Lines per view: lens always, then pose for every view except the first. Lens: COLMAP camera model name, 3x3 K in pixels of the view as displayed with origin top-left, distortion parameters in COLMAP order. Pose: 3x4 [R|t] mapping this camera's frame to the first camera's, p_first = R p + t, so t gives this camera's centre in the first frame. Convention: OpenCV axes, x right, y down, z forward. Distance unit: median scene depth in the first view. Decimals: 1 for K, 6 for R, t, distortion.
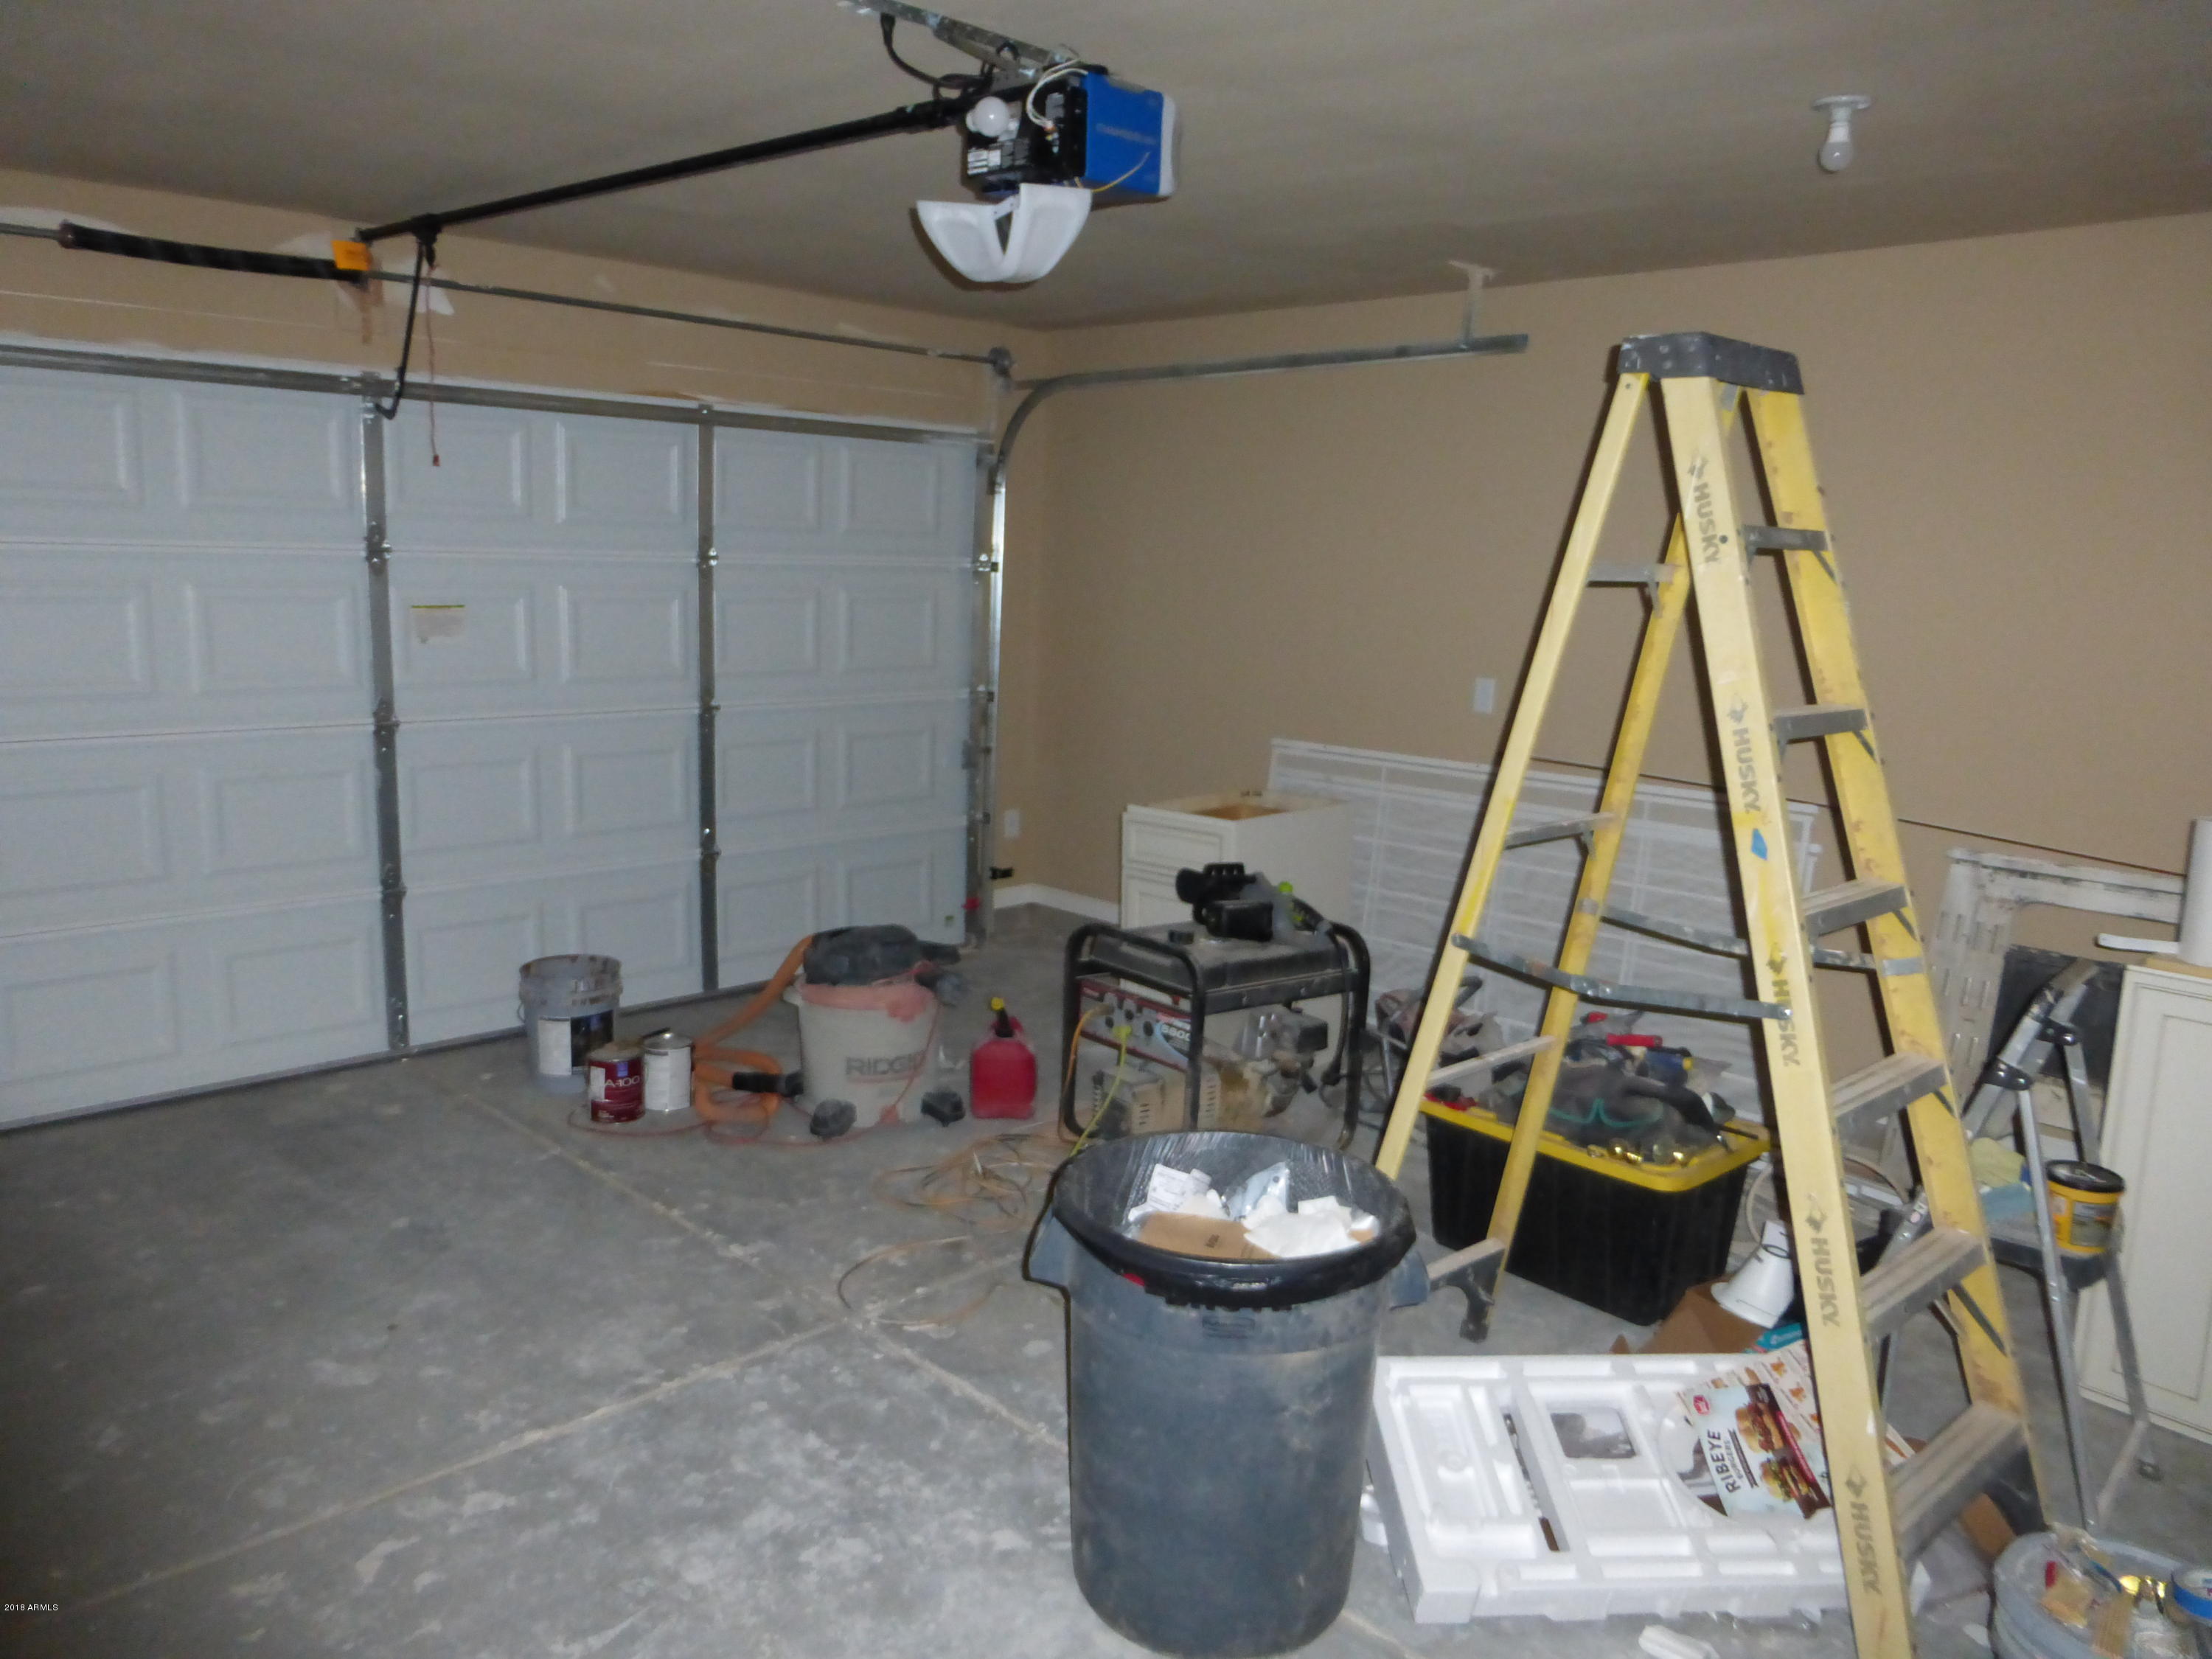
lens RADIAL K [[1612.1, 0, 1108.2], [0, 1612.1, 827.5], [0, 0, 1]] dist [-0.029335, 0.018031]
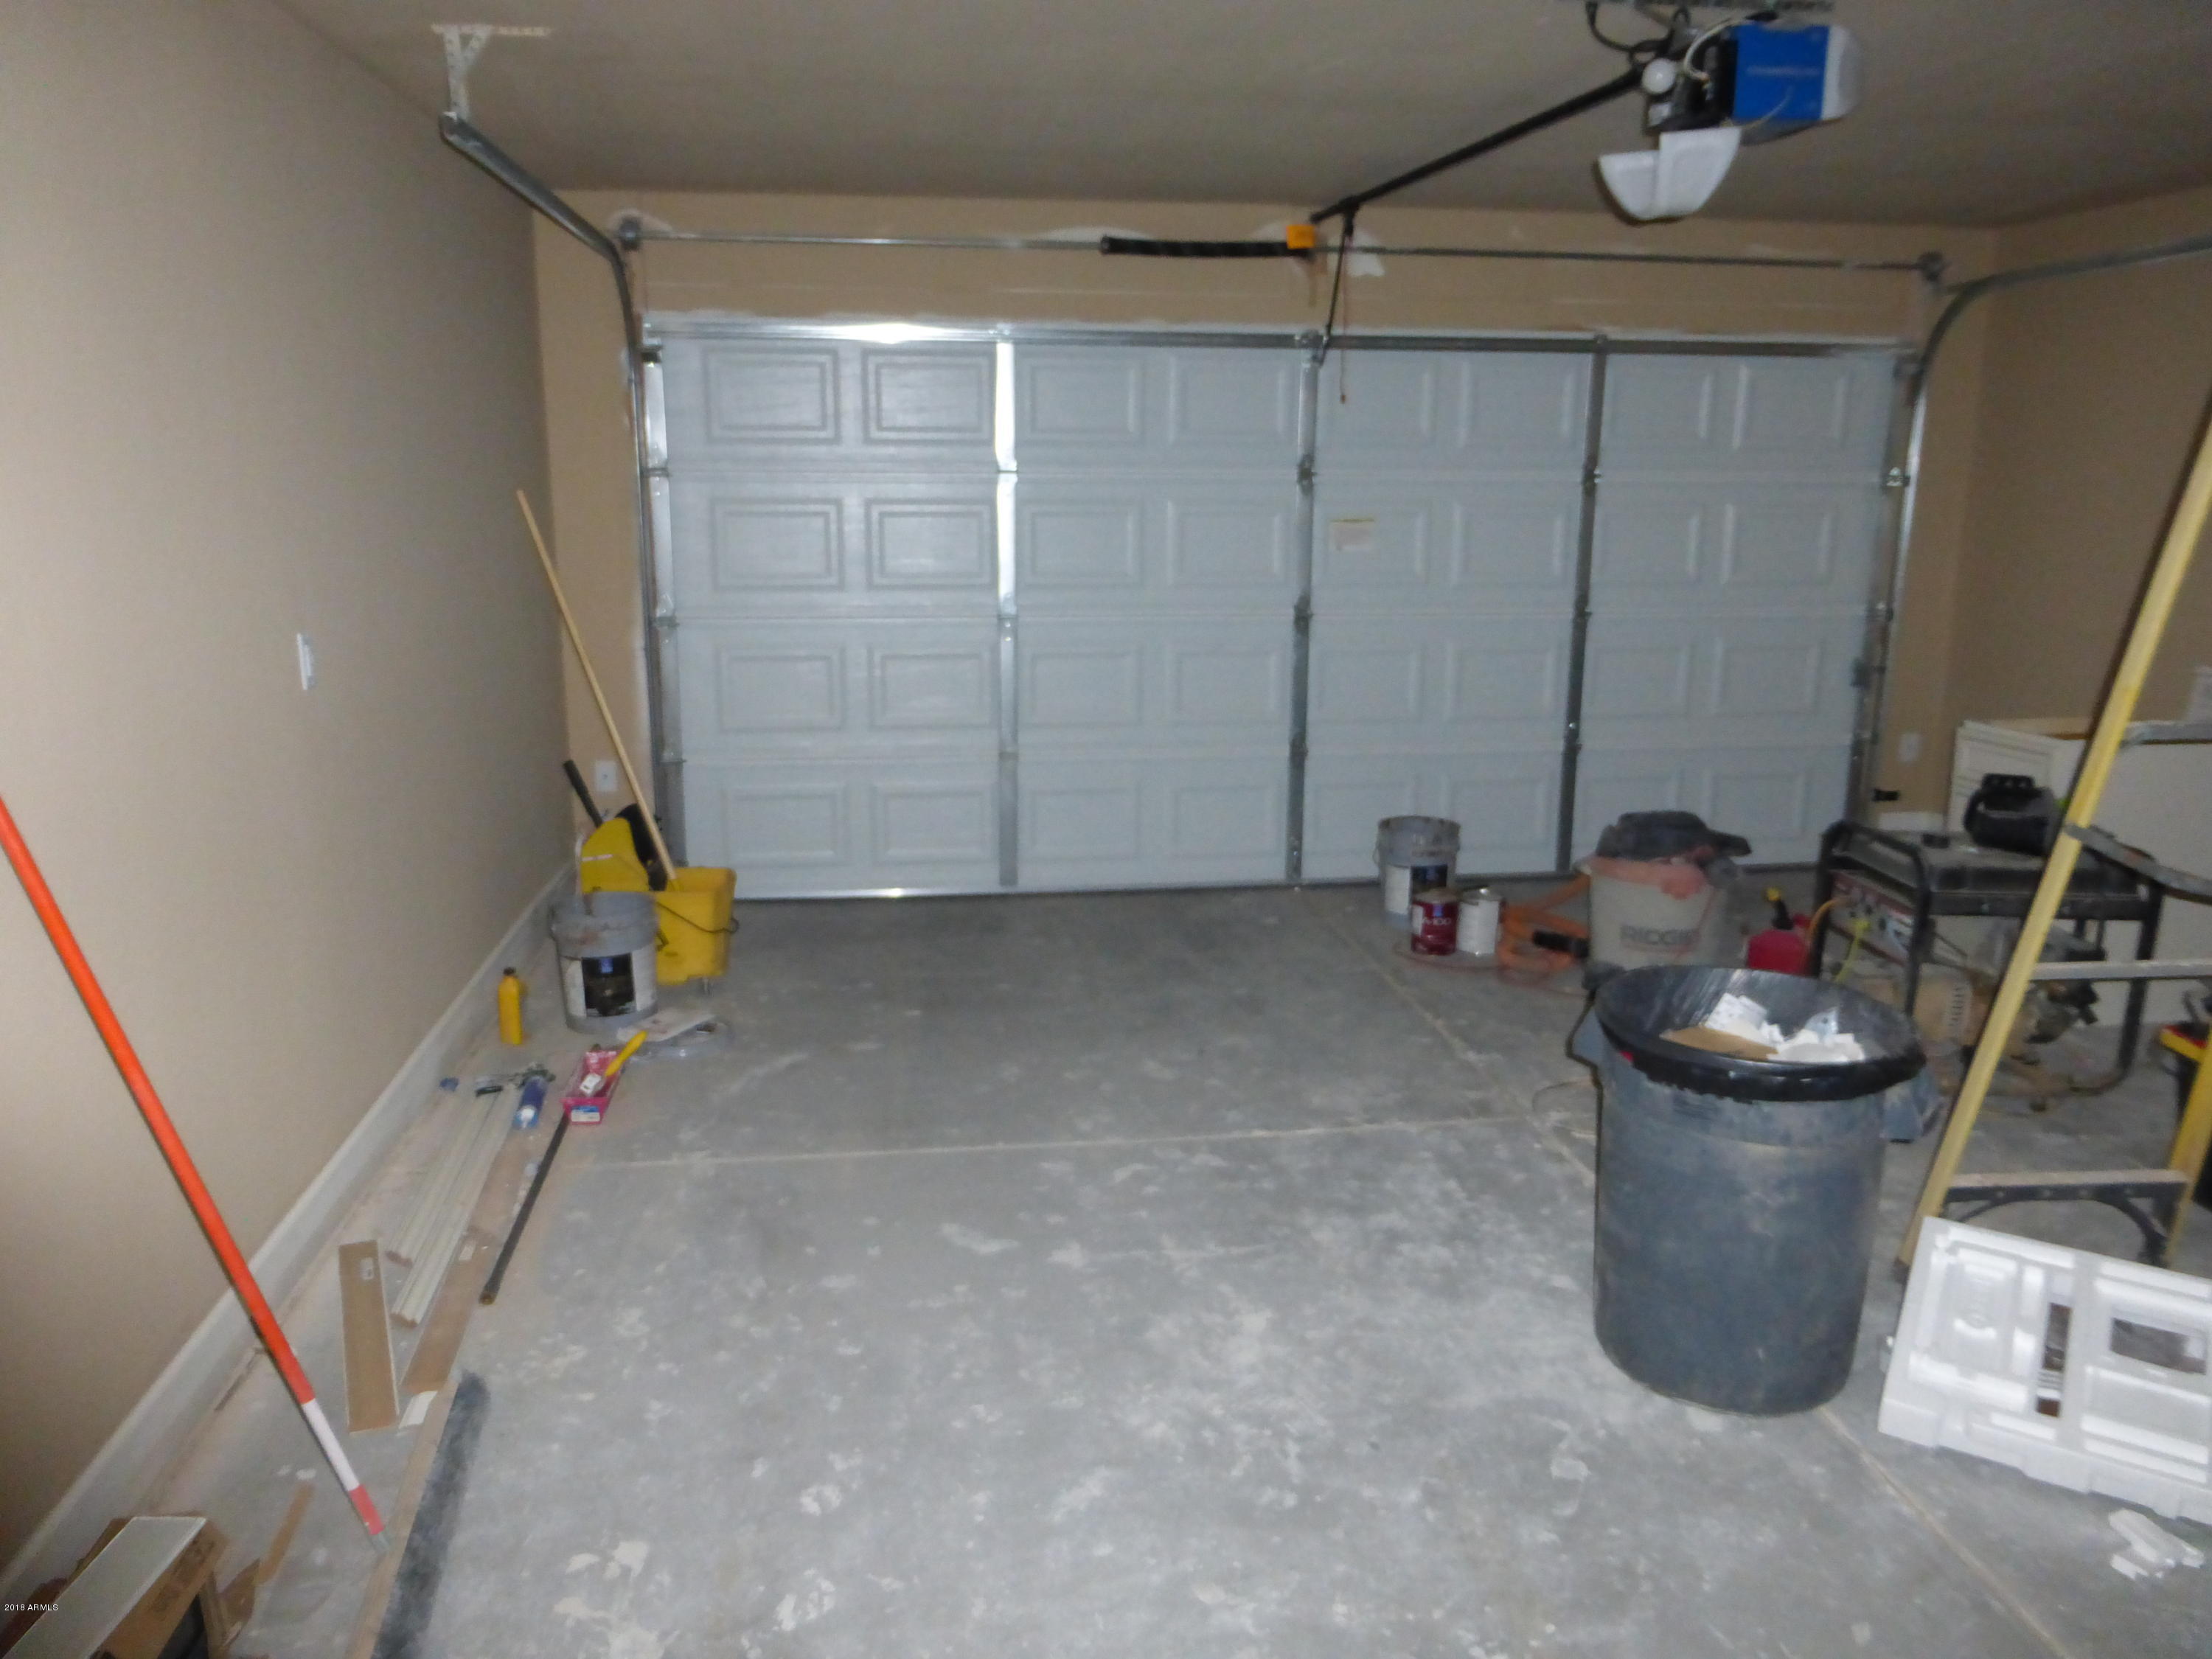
lens RADIAL K [[1612.1, 0, 1097.8], [0, 1612.1, 820.5], [0, 0, 1]] dist [-0.029335, 0.018031]
pose [[0.796457, 0.101658, -0.596088, 0.216415], [-0.080299, 0.994818, 0.062367, 0.033901], [0.599340, -0.001807, 0.800493, -0.108033]]
